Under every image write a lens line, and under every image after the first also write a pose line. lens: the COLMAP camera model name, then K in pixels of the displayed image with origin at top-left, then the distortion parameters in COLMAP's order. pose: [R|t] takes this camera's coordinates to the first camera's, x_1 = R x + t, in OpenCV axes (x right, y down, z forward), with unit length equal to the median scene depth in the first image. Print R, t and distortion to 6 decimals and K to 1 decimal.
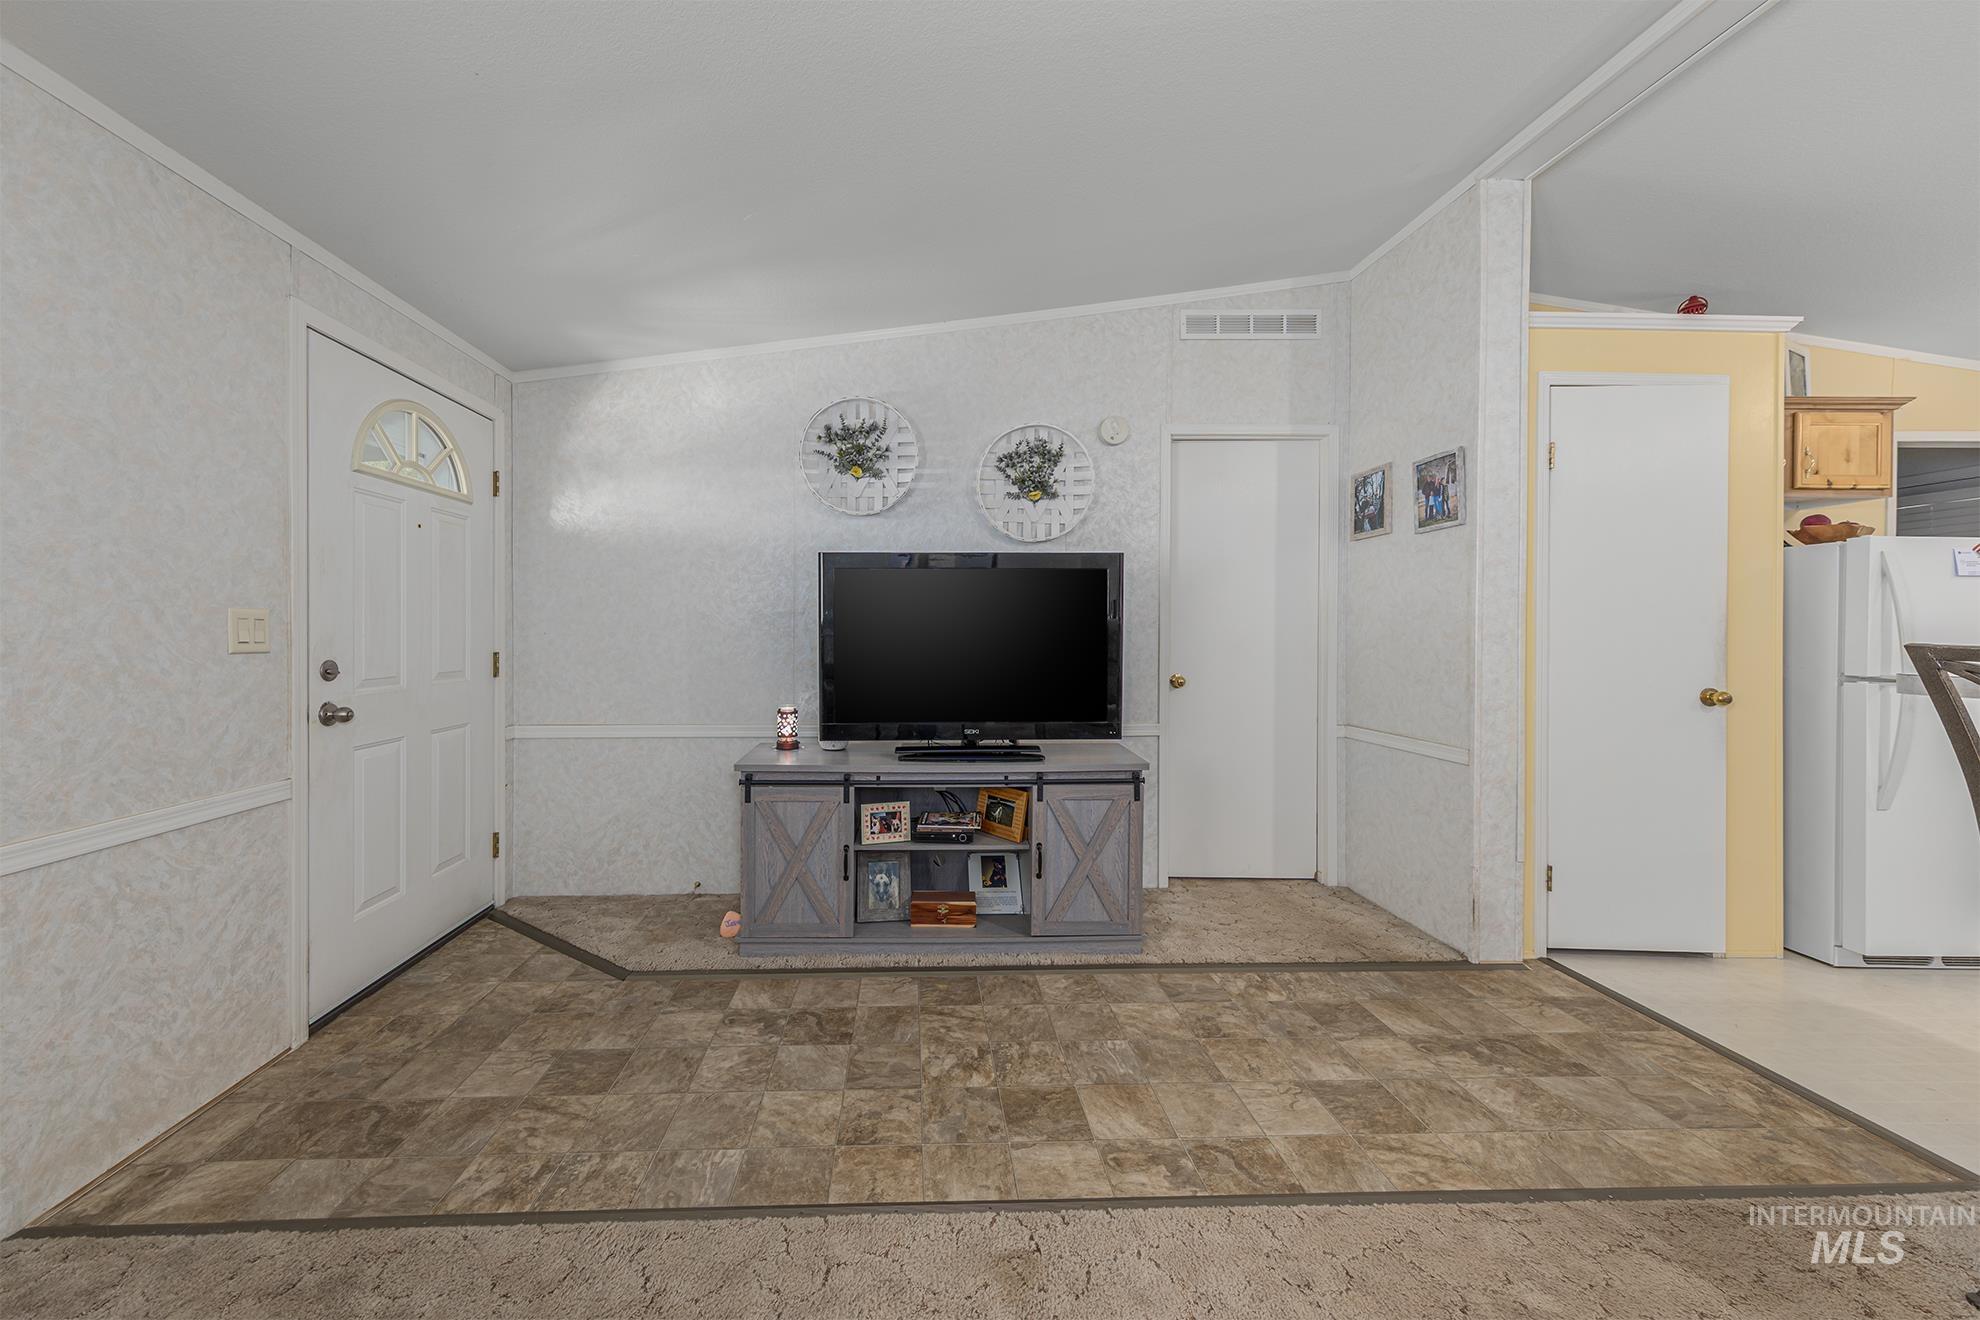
lens RADIAL K [[686.3, 0, 939.8], [0, 686.3, 635.0], [0, 0, 1]] dist [0.004613, -0.000389]
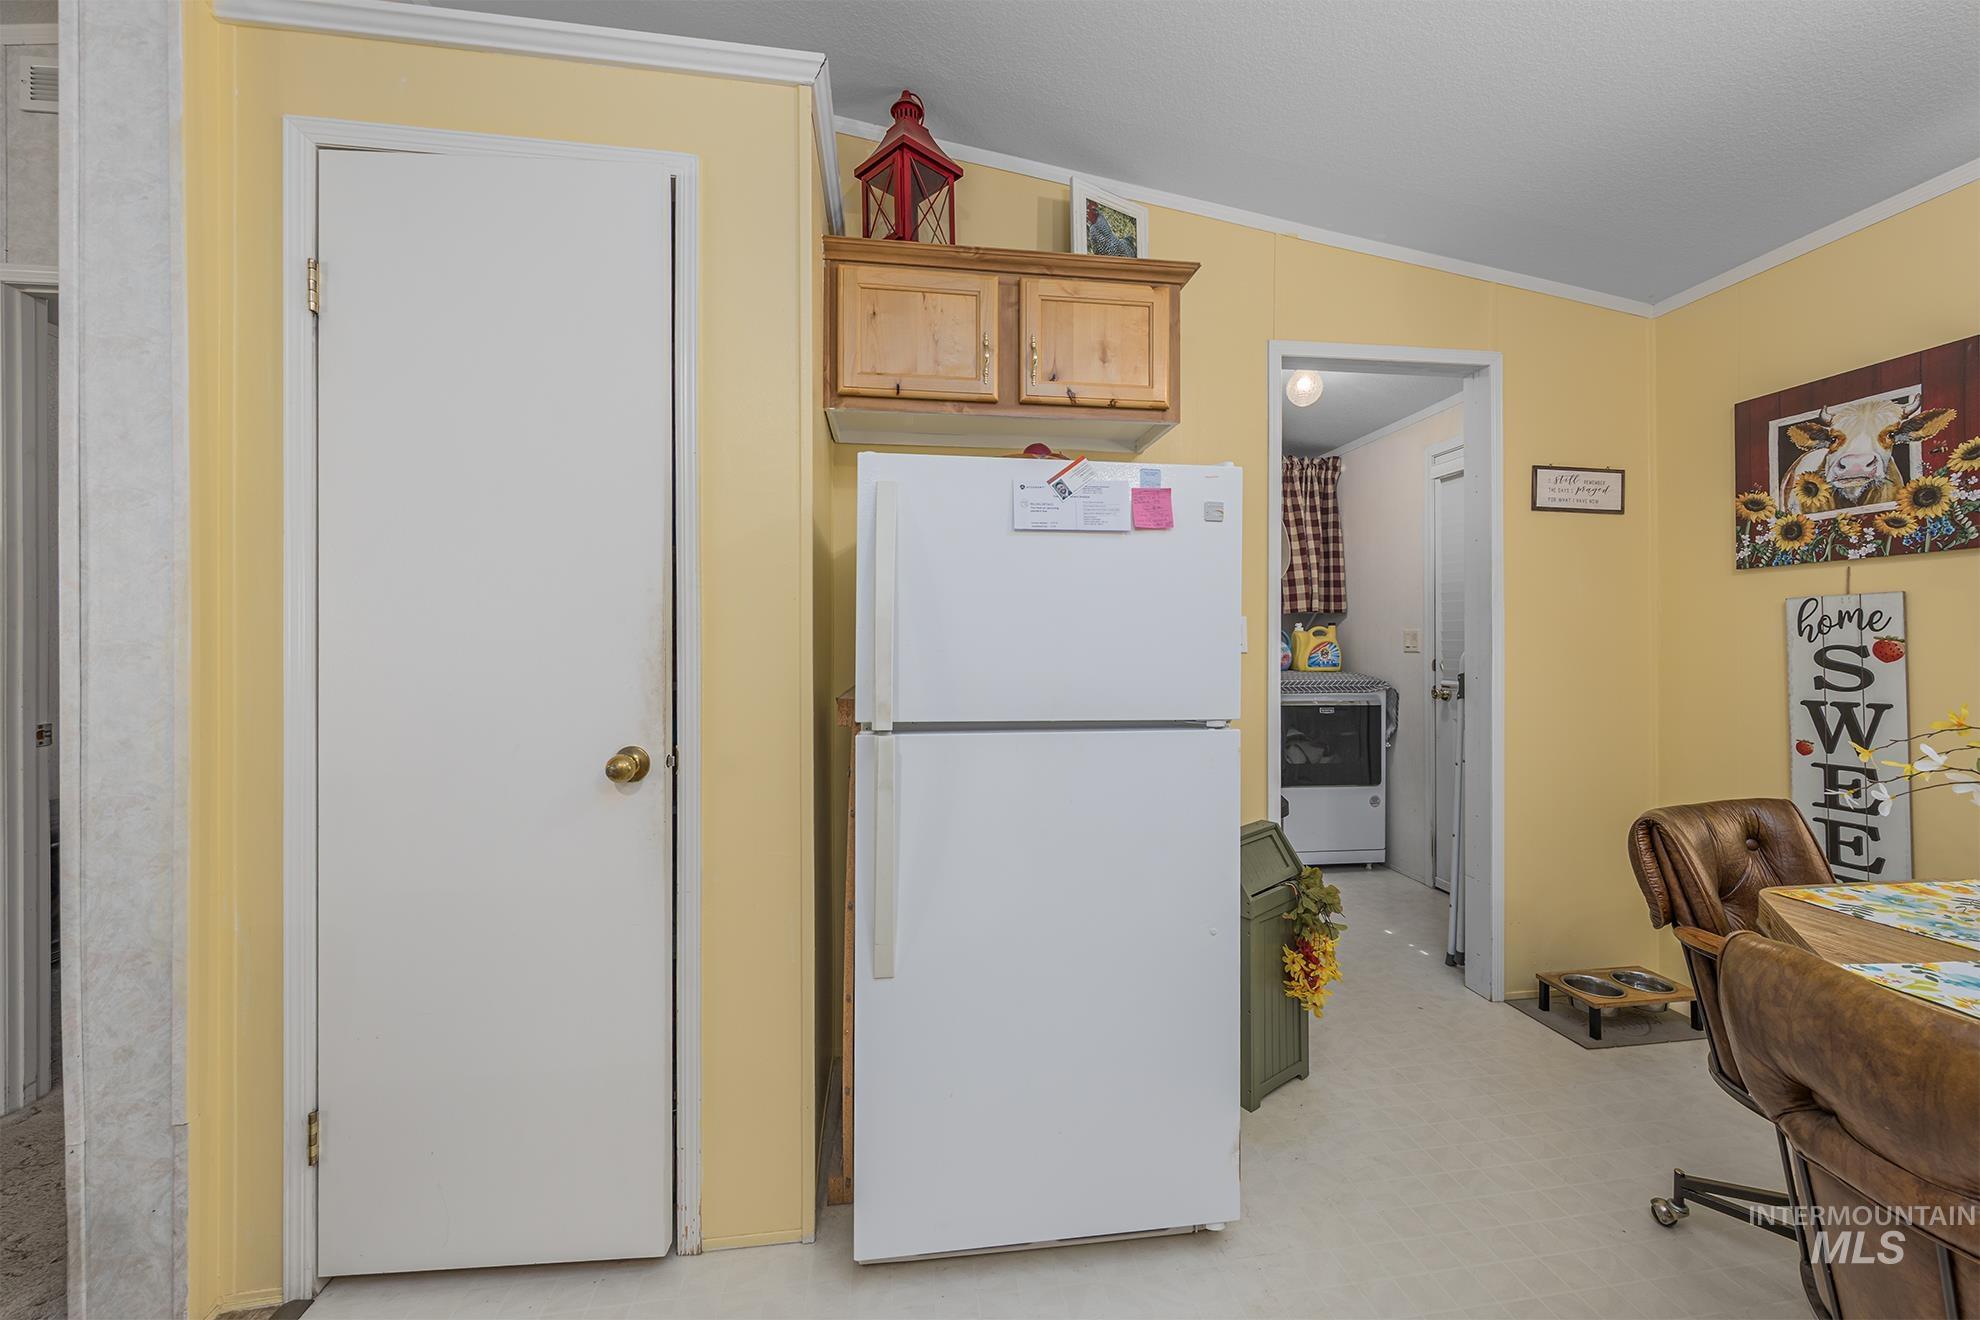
lens RADIAL K [[723.2, 0, 1021.7], [0, 723.2, 646.3], [0, 0, 1]] dist [-0.006453, 0.000348]
pose [[0.991848, -0.008128, 0.127170, 1.363928], [0.008718, 0.999954, -0.004088, 0.006094], [-0.127131, 0.005163, 0.991872, 0.435239]]
